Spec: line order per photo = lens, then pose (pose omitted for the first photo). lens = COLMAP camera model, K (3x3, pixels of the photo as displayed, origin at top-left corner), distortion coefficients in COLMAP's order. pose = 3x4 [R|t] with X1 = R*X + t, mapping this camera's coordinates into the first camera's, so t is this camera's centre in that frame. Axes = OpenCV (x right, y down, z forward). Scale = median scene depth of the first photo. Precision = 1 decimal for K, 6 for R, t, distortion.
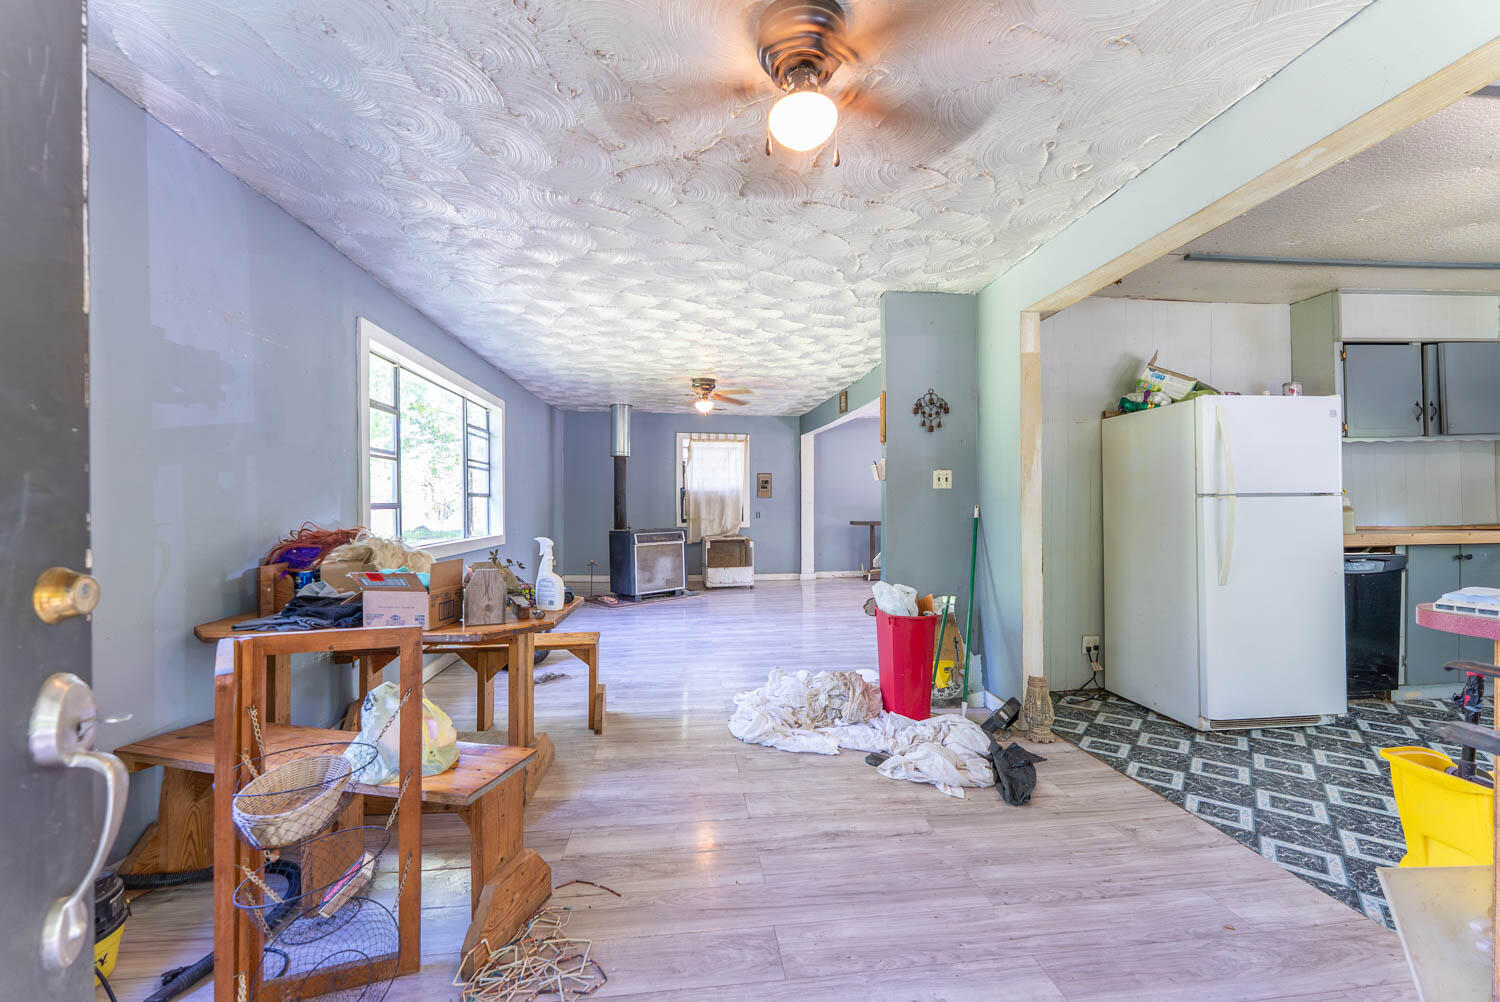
lens RADIAL K [[576.1, 0, 742.2], [0, 576.1, 499.0], [0, 0, 1]] dist [-0.000227, 0.000123]
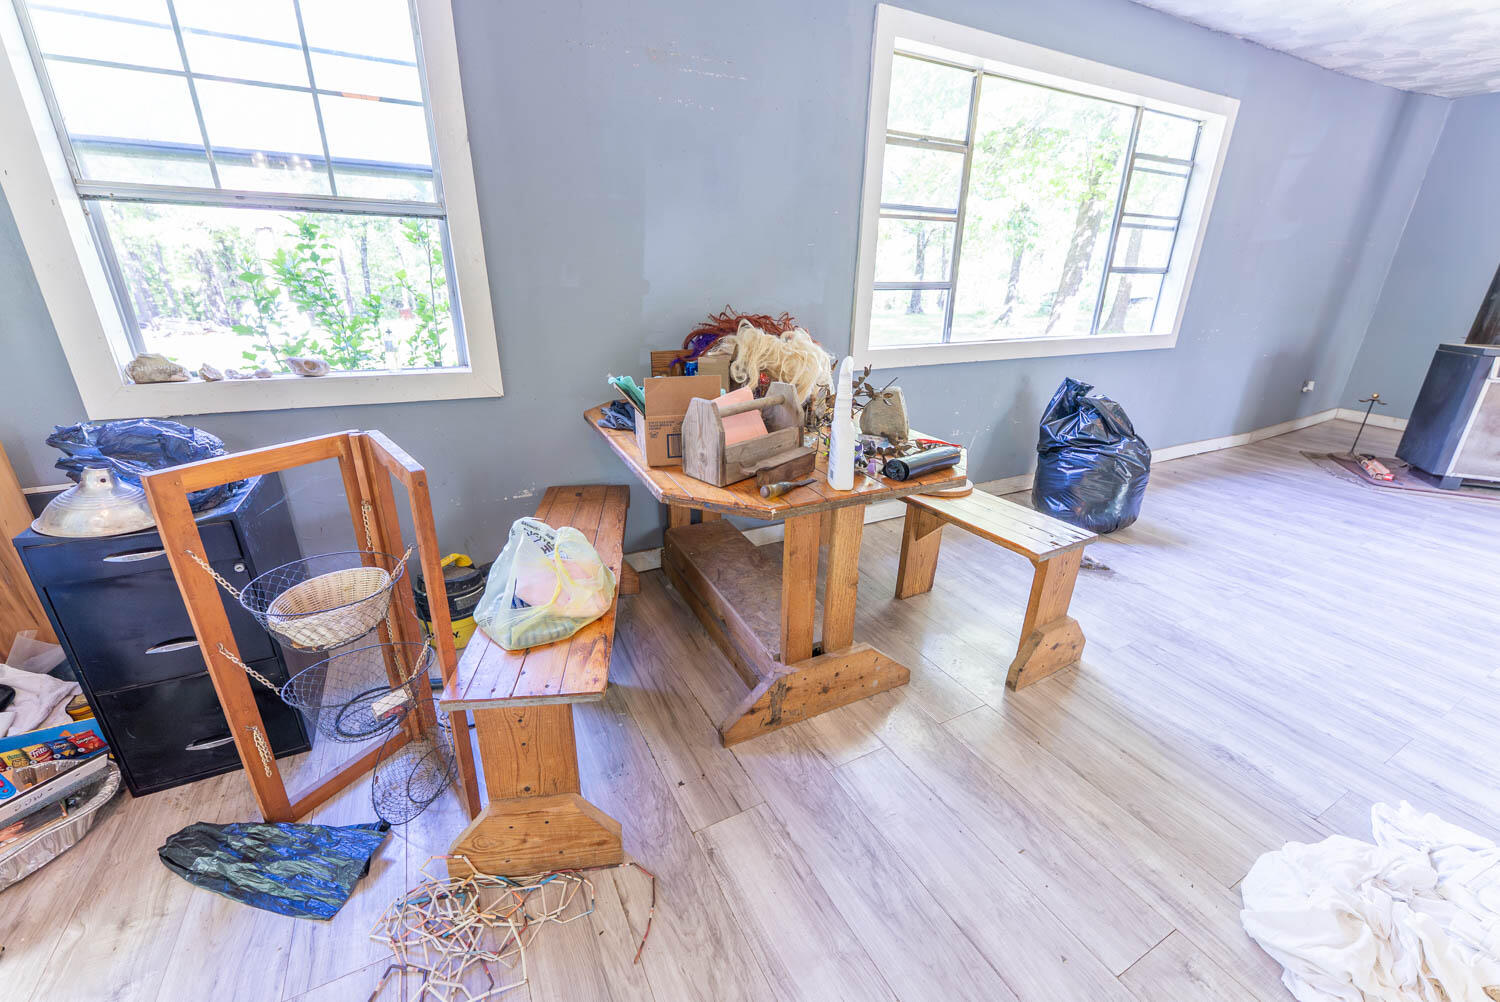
lens RADIAL K [[602.4, 0, 746.2], [0, 602.4, 501.2], [0, 0, 1]] dist [-0.000969, -0.000502]
pose [[0.381412, 0.339542, -0.859788, 0.040790], [-0.009383, 0.931473, 0.363689, -0.003719], [0.924357, -0.130648, 0.358461, 0.169125]]
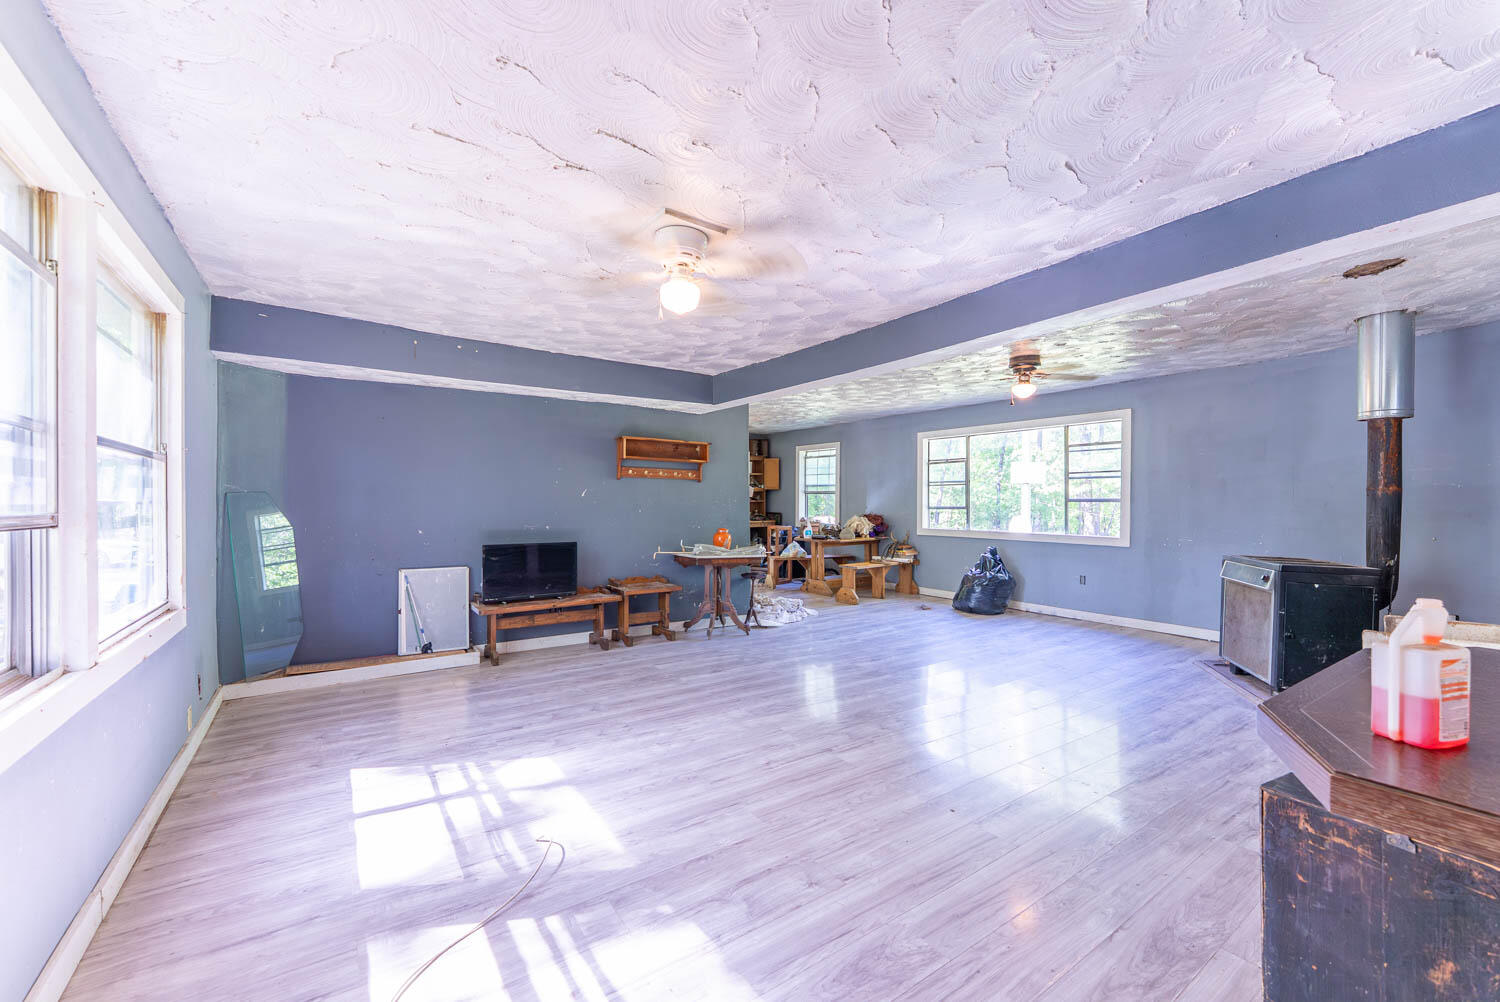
lens RADIAL K [[602.4, 0, 738.6], [0, 602.4, 503.0], [0, 0, 1]] dist [-0.000969, -0.000502]
pose [[-0.875114, 0.011191, -0.483787, 0.472101], [0.011256, 0.999933, 0.002769, -0.007308], [0.483785, -0.003022, -0.875181, 1.046591]]
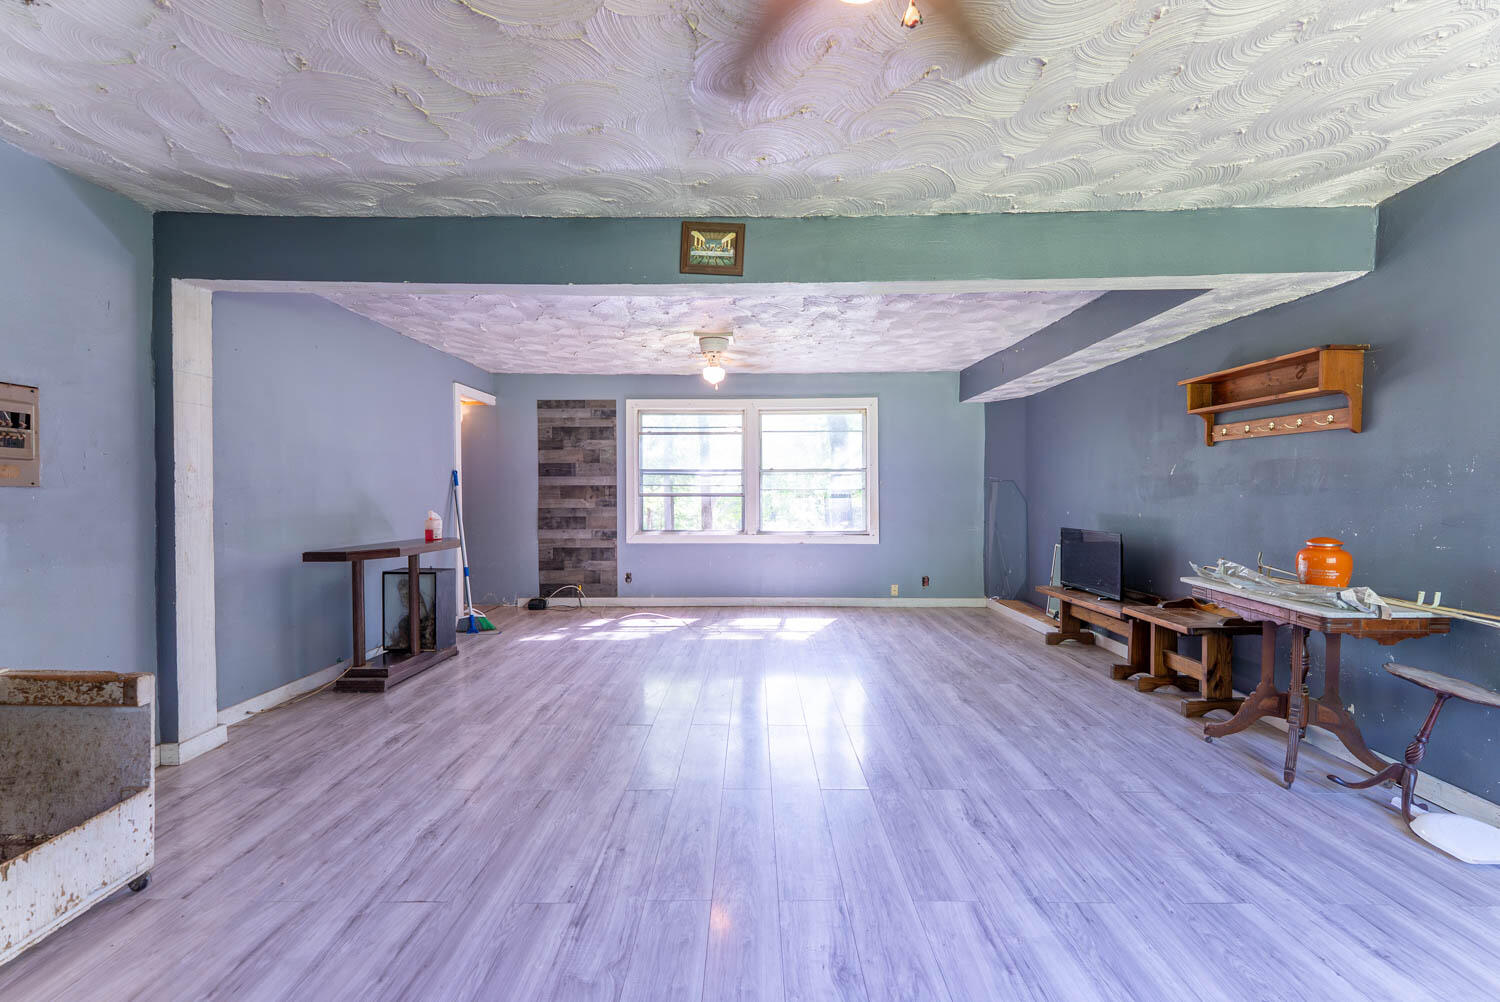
lens RADIAL K [[602.4, 0, 744.1], [0, 602.4, 501.3], [0, 0, 1]] dist [-0.000969, -0.000502]
pose [[0.114907, -0.001468, 0.993375, -0.175383], [0.002767, 0.999996, 0.001158, 0.004746], [-0.993372, 0.002615, 0.114911, 0.684281]]
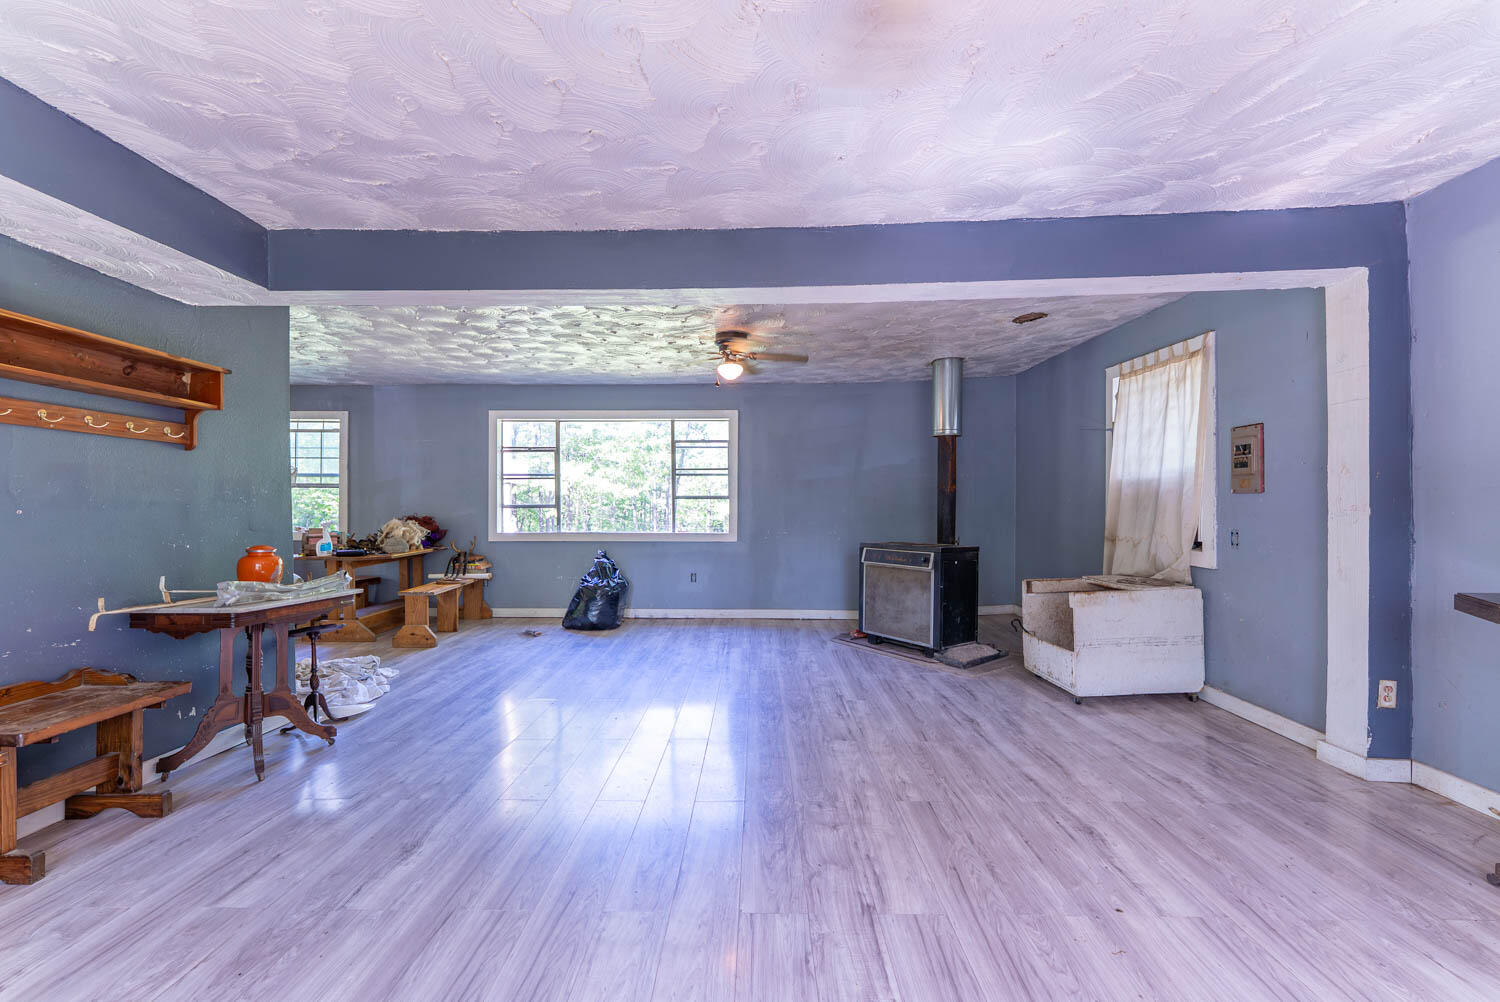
lens RADIAL K [[602.4, 0, 747.7], [0, 602.4, 503.0], [0, 0, 1]] dist [-0.000969, -0.000502]
pose [[-0.116023, 0.006303, -0.993227, 0.463652], [0.007939, 0.999954, 0.005418, -0.000265], [0.993215, -0.007257, -0.116068, 0.747420]]
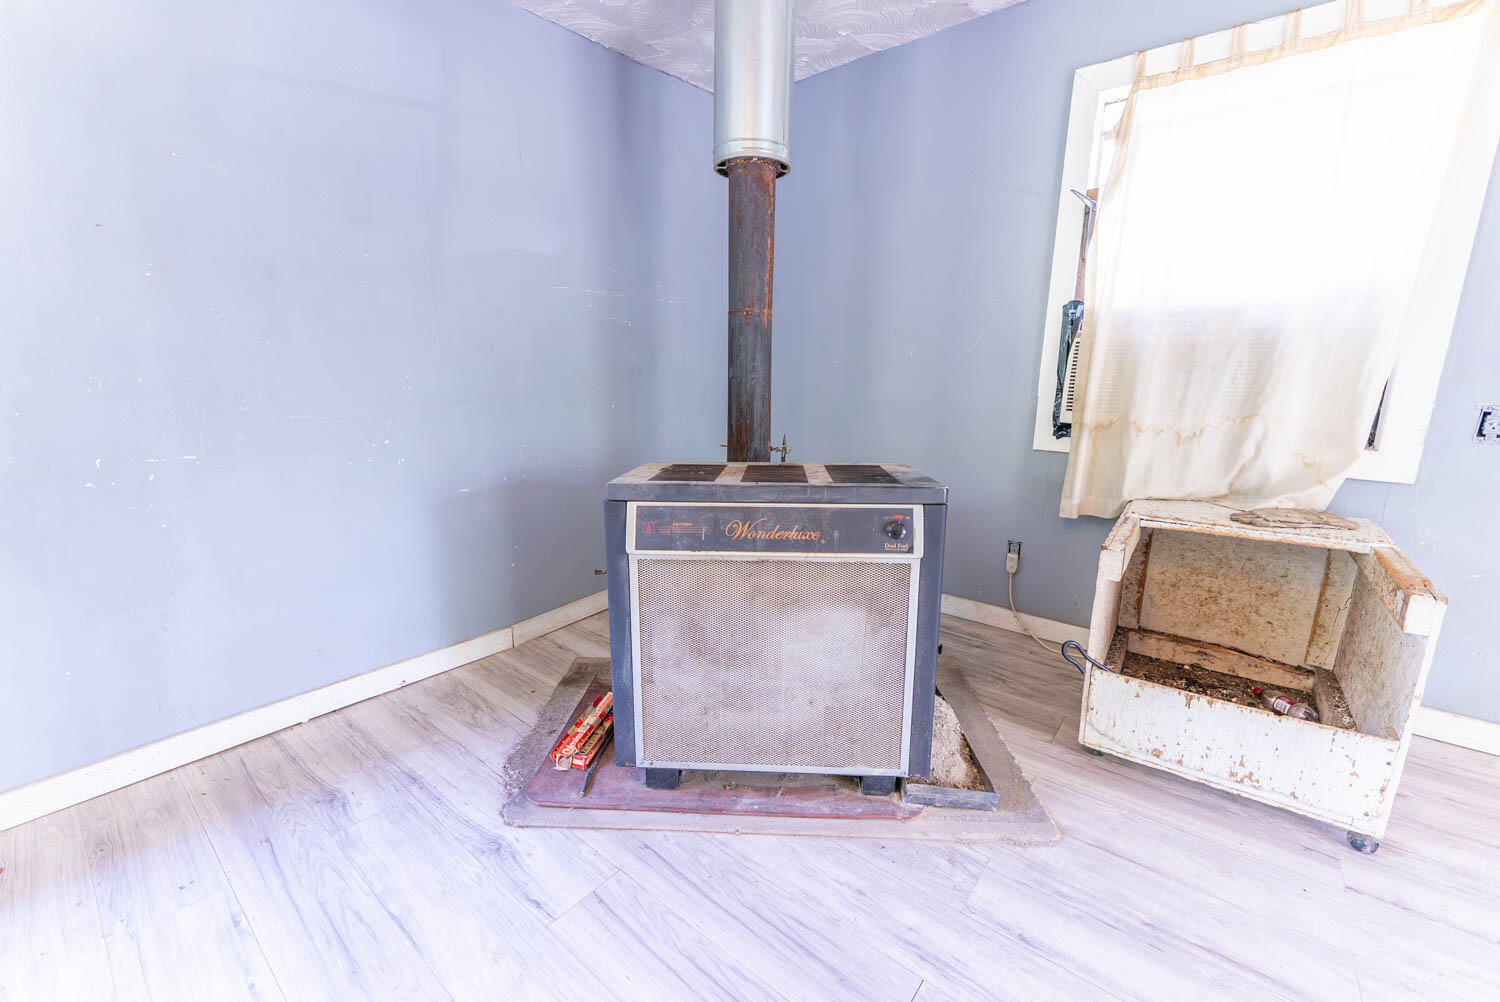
lens RADIAL K [[602.4, 0, 737.4], [0, 602.4, 508.4], [0, 0, 1]] dist [-0.000969, -0.000502]
pose [[0.707252, 0.160291, -0.688551, -0.008155], [-0.005564, 0.975189, 0.221303, 0.011986], [0.706940, -0.152686, 0.690596, 0.695753]]
